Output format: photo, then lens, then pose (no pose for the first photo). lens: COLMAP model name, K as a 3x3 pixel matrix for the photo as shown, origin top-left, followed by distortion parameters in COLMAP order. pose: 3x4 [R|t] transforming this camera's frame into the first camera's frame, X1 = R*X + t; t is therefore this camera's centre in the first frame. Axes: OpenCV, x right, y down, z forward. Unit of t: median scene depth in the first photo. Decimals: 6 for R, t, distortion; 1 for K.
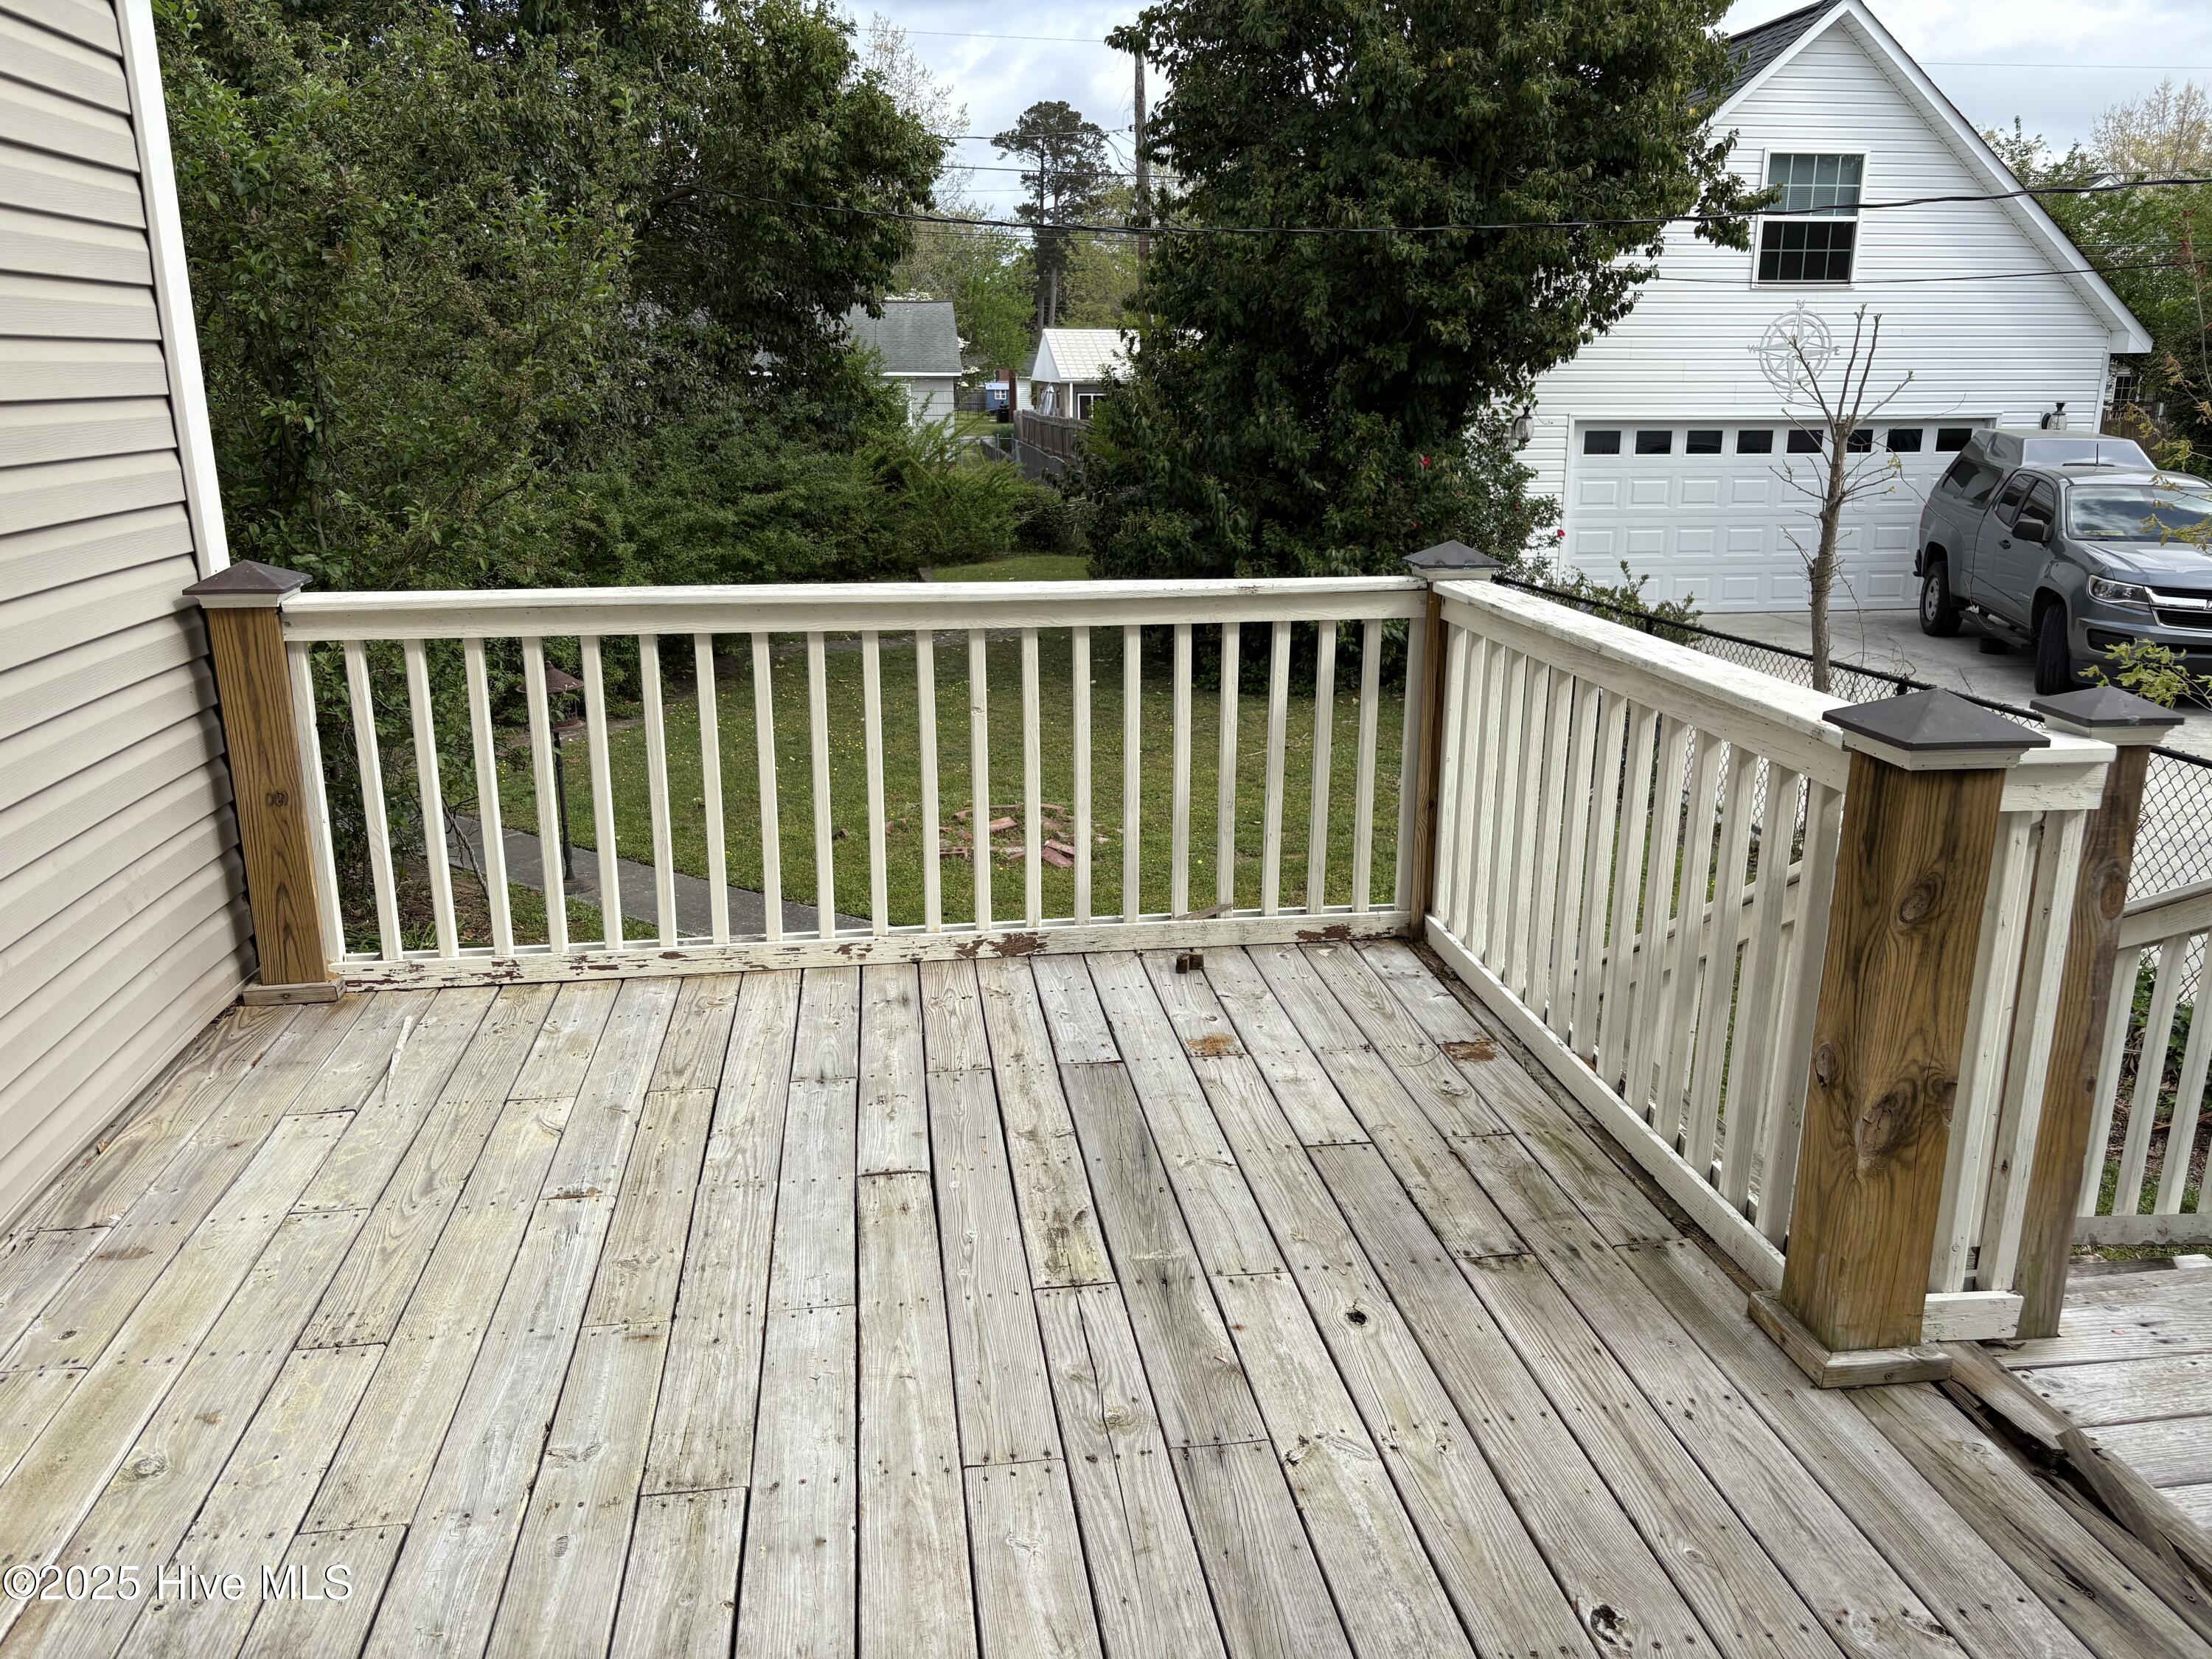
lens RADIAL K [[1674.0, 0, 1116.0], [0, 1674.0, 831.1], [0, 0, 1]] dist [0.033512, -0.016879]
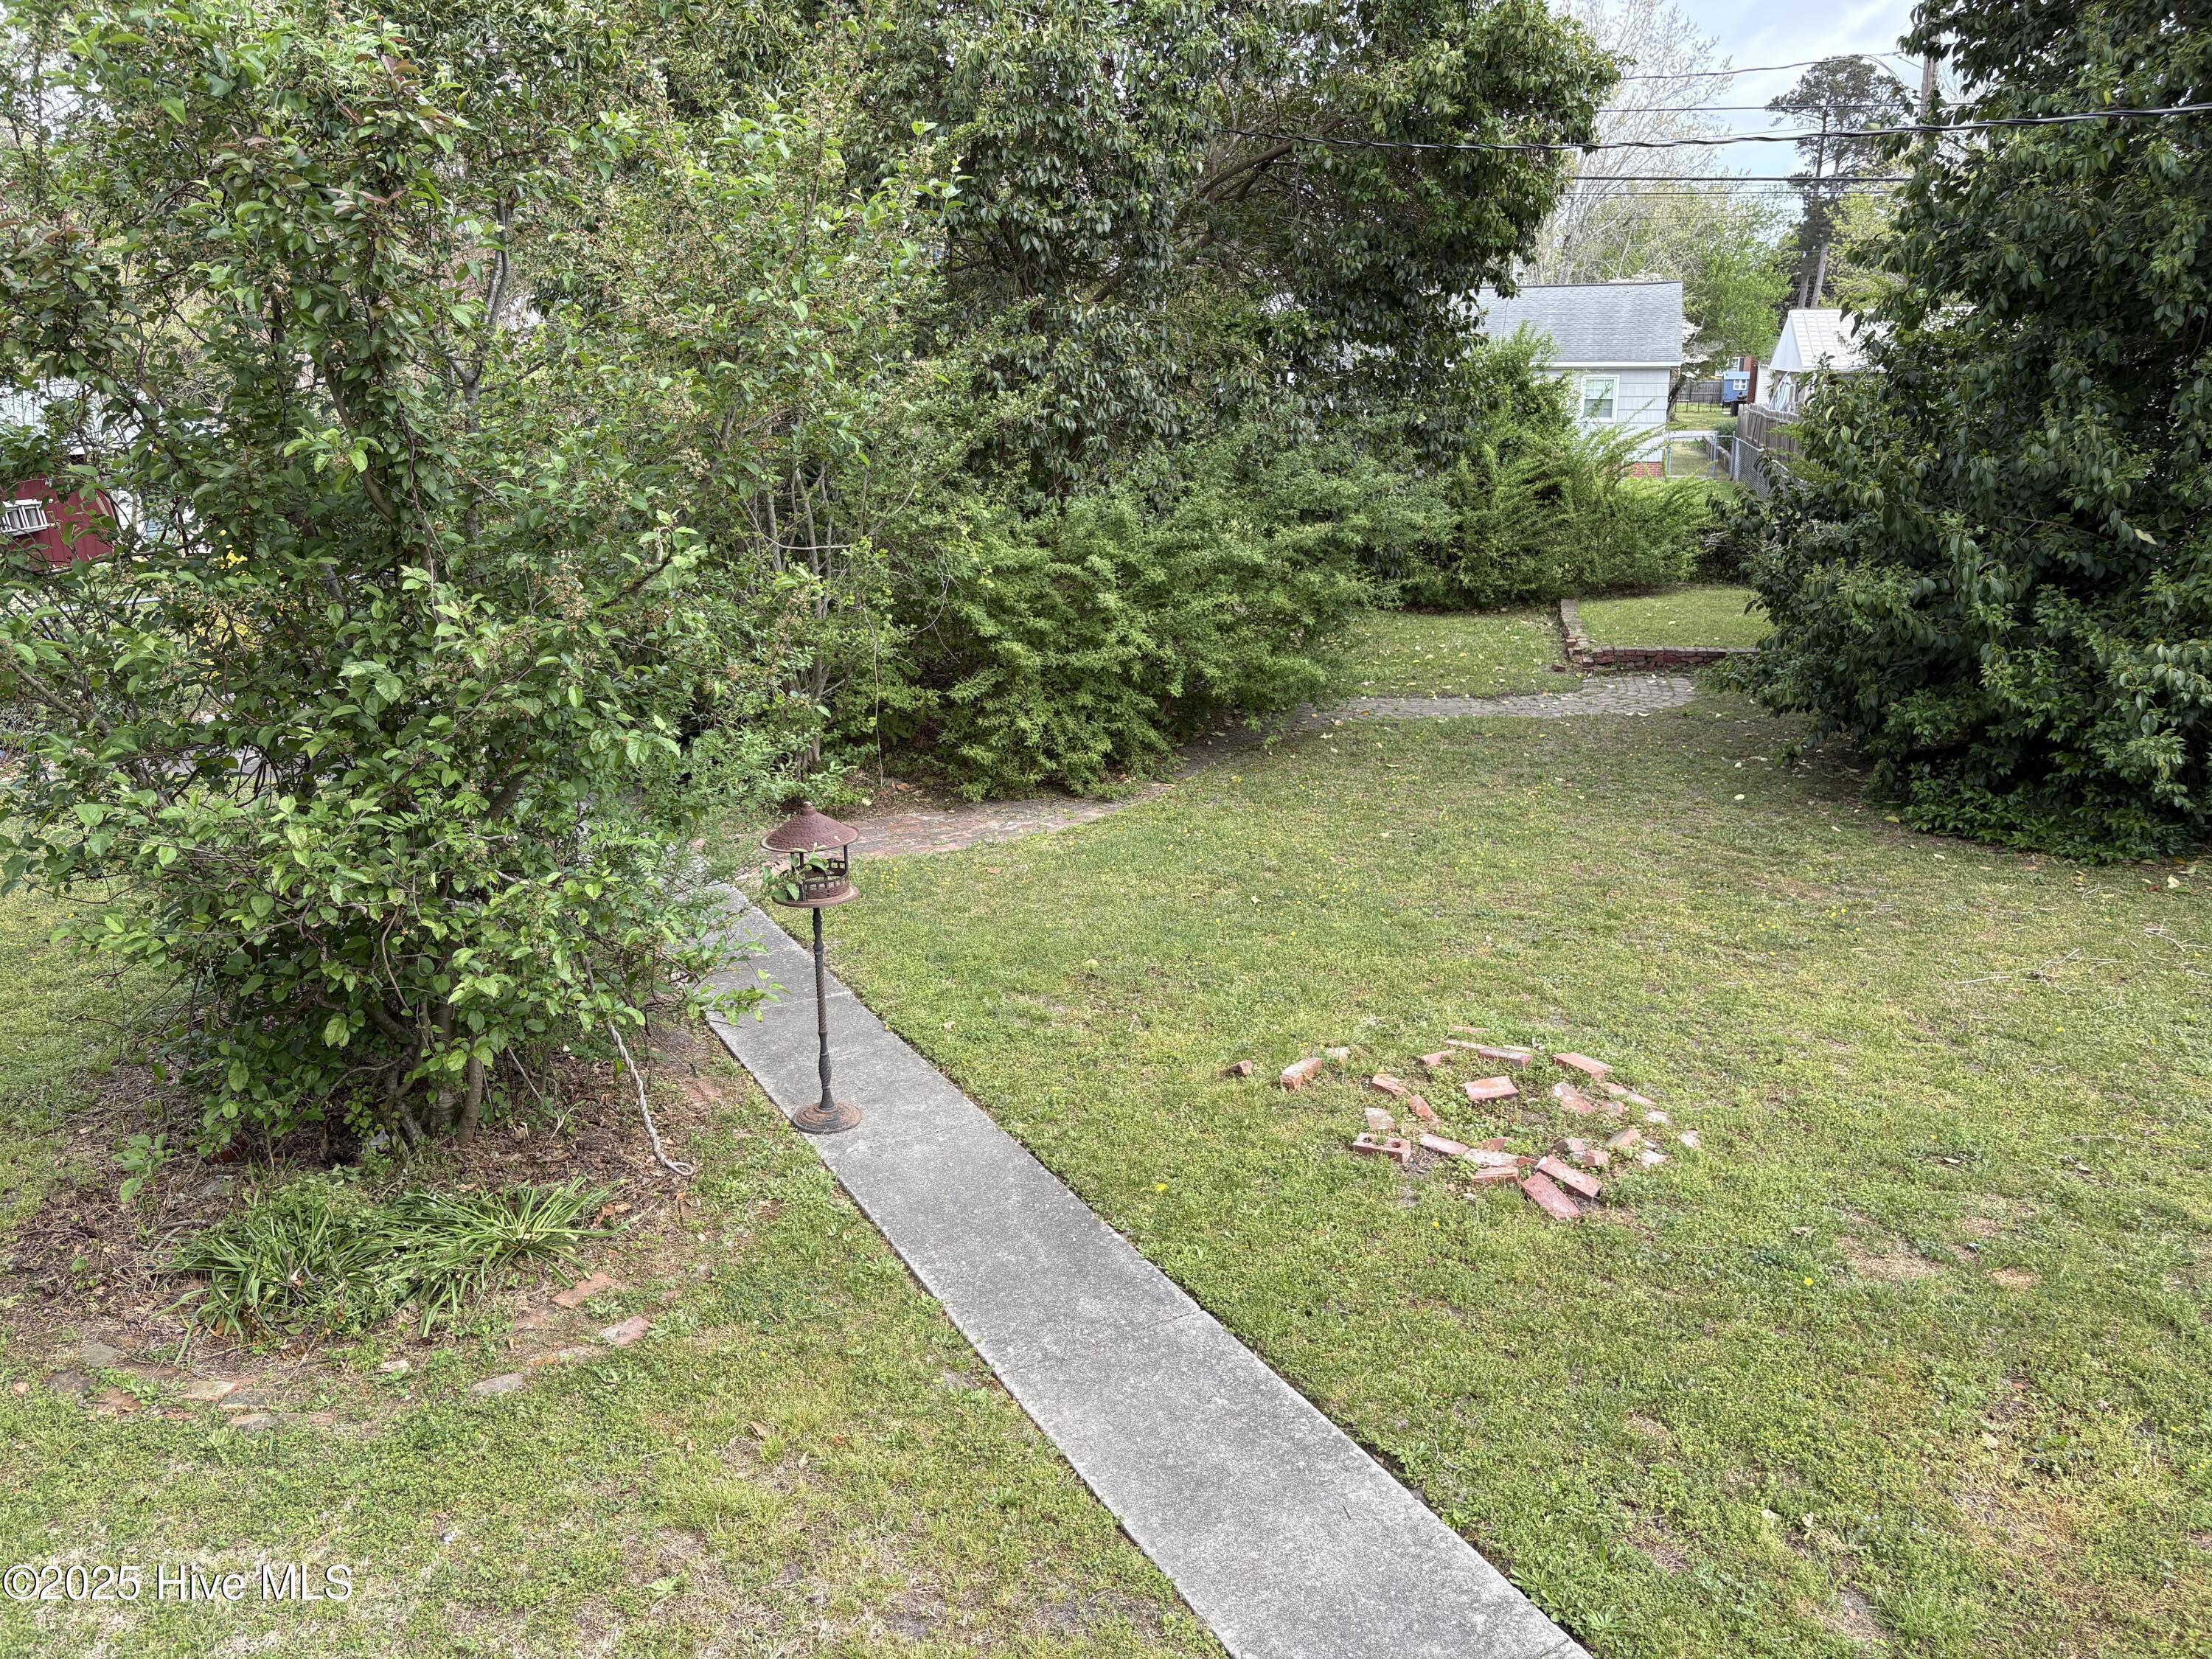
lens RADIAL K [[1674.0, 0, 1096.7], [0, 1674.0, 845.2], [0, 0, 1]] dist [0.033512, -0.016879]
pose [[0.911377, 0.107367, -0.397321, 0.022407], [-0.102299, 0.994173, 0.034000, -0.059923], [0.398656, 0.009659, 0.917050, 0.211995]]
